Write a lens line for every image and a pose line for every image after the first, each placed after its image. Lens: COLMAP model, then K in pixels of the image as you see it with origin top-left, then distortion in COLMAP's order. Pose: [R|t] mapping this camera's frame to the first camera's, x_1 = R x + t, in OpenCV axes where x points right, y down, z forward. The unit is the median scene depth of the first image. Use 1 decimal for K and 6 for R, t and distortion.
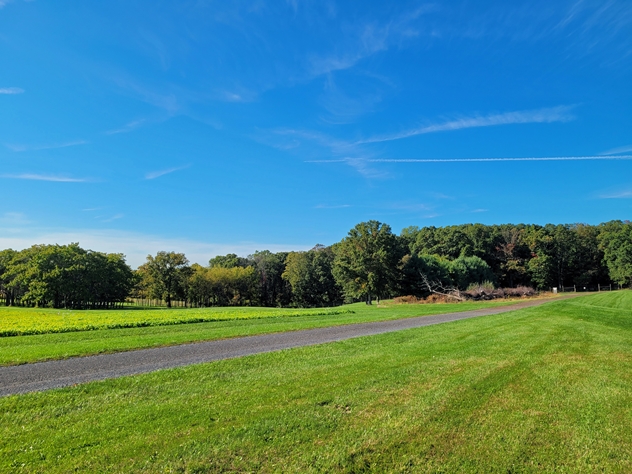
lens RADIAL K [[323.9, 0, 316.7], [0, 323.9, 239.8], [0, 0, 1]] dist [0.015374, -0.001970]
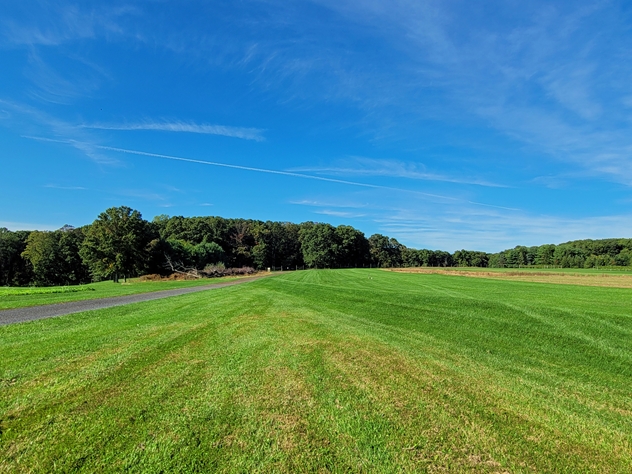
lens RADIAL K [[253.4, 0, 332.8], [0, 253.4, 251.0], [0, 0, 1]] dist [-0.000639, -0.000405]
pose [[0.925142, 0.036061, 0.377903, 0.574426], [-0.057531, 0.997298, 0.045676, 0.013263], [-0.375235, -0.063998, 0.924718, -0.071009]]
